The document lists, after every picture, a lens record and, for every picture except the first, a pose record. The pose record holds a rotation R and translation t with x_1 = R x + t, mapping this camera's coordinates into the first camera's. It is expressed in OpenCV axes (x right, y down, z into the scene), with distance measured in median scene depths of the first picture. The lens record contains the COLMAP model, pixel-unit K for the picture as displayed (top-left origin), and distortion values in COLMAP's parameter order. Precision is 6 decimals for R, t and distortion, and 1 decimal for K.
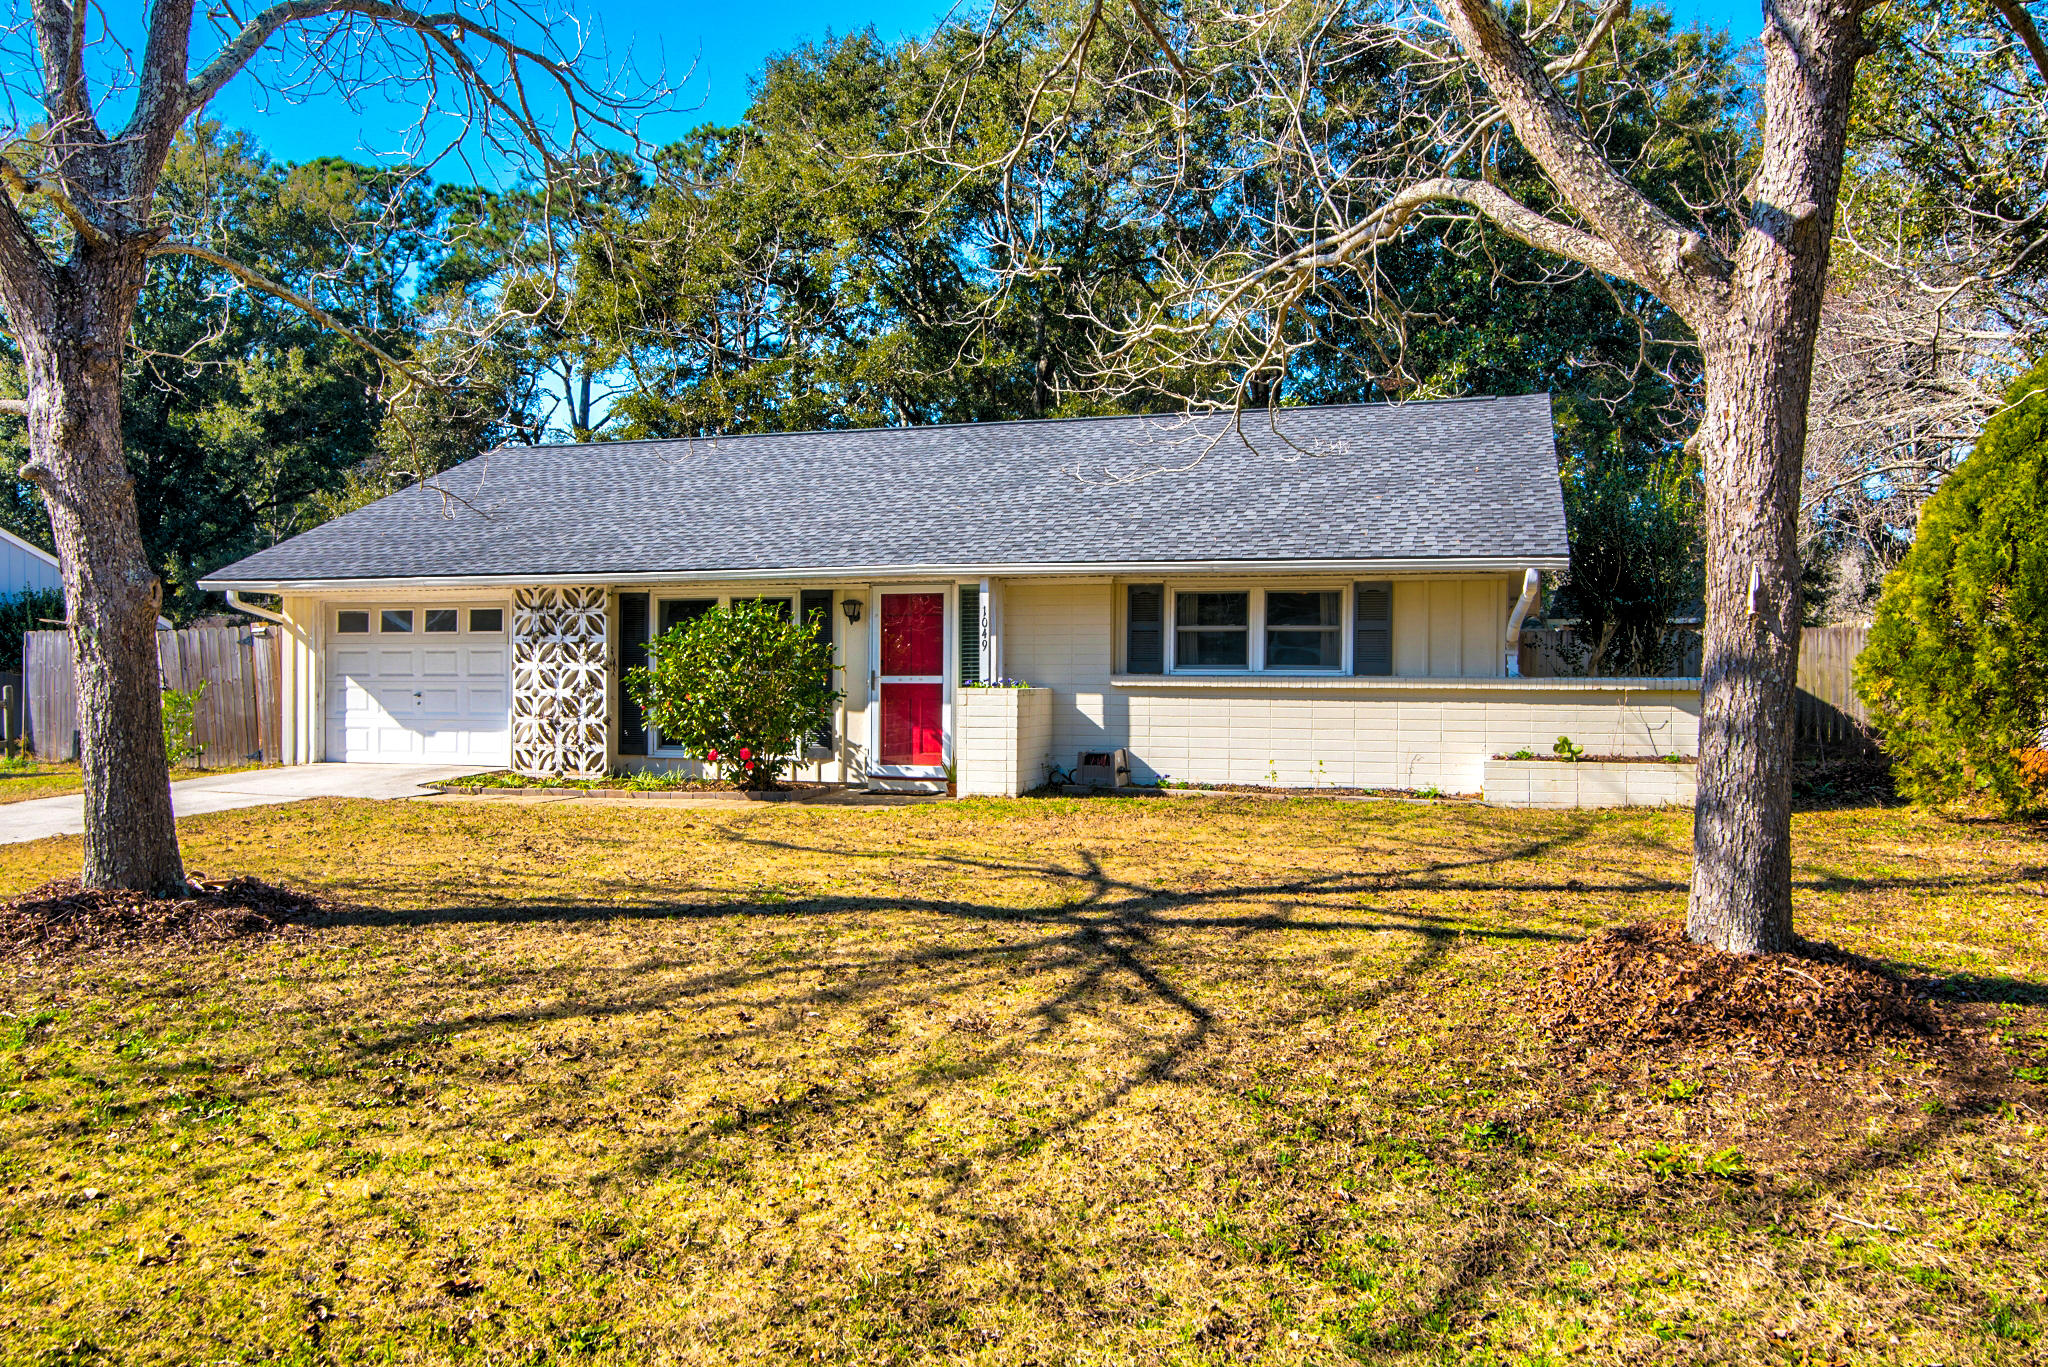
lens RADIAL K [[1584.5, 0, 1024.0], [0, 1584.5, 683.5], [0, 0, 1]] dist [0.007008, 0.003070]
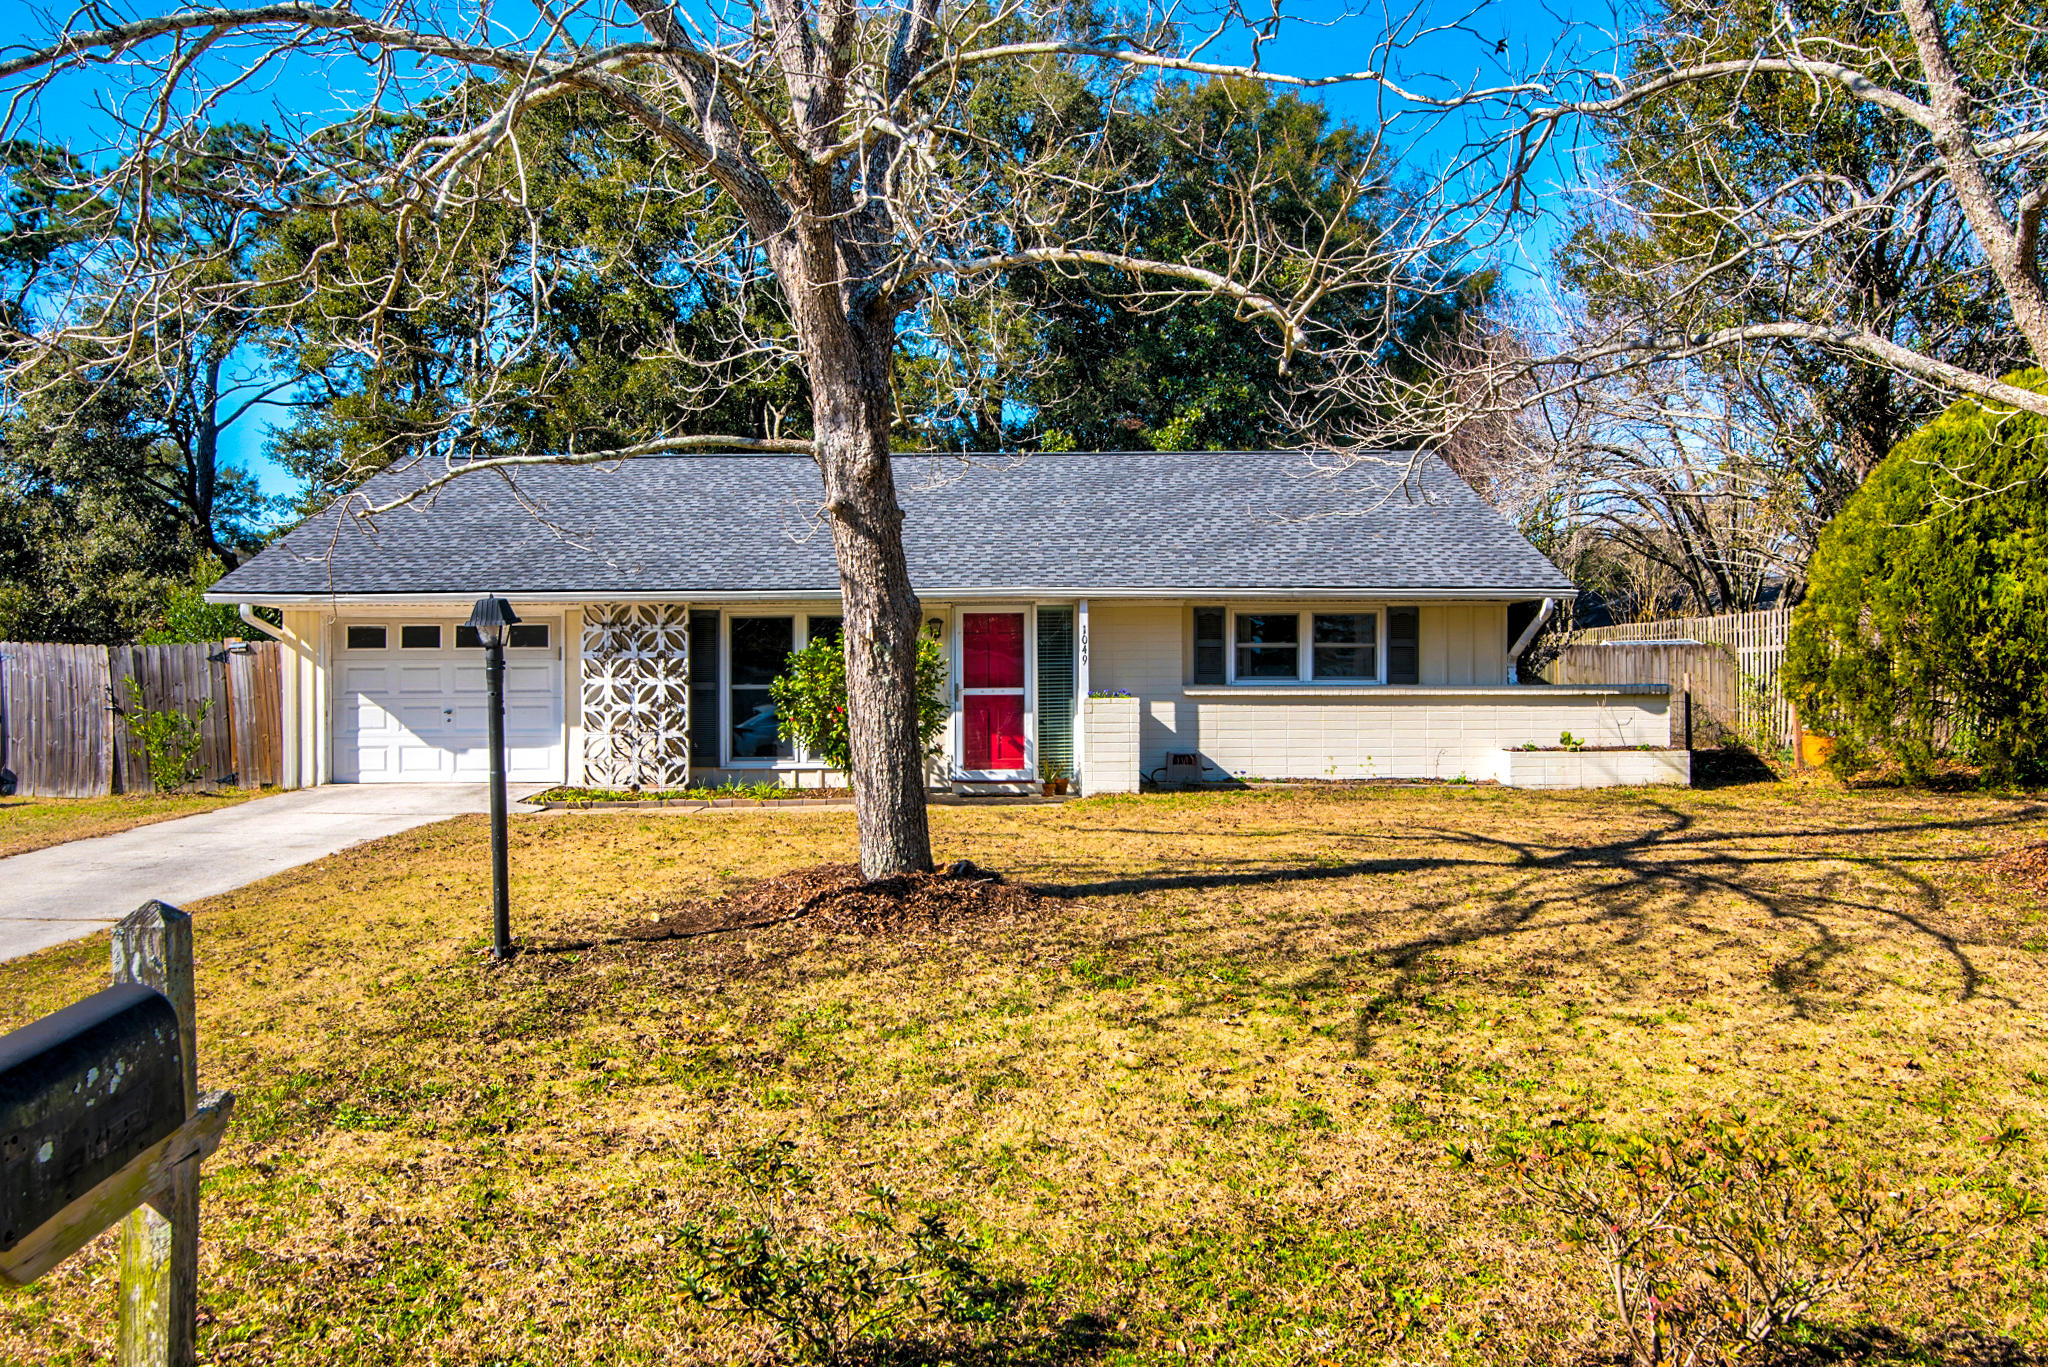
lens RADIAL K [[1594.9, 0, 1024.0], [0, 1594.9, 683.5], [0, 0, 1]] dist [0.003288, -0.003104]
pose [[0.948952, -0.006308, 0.315358, -0.401317], [0.009616, 0.999914, -0.008934, 0.002128], [-0.315274, 0.011511, 0.948931, -0.054863]]
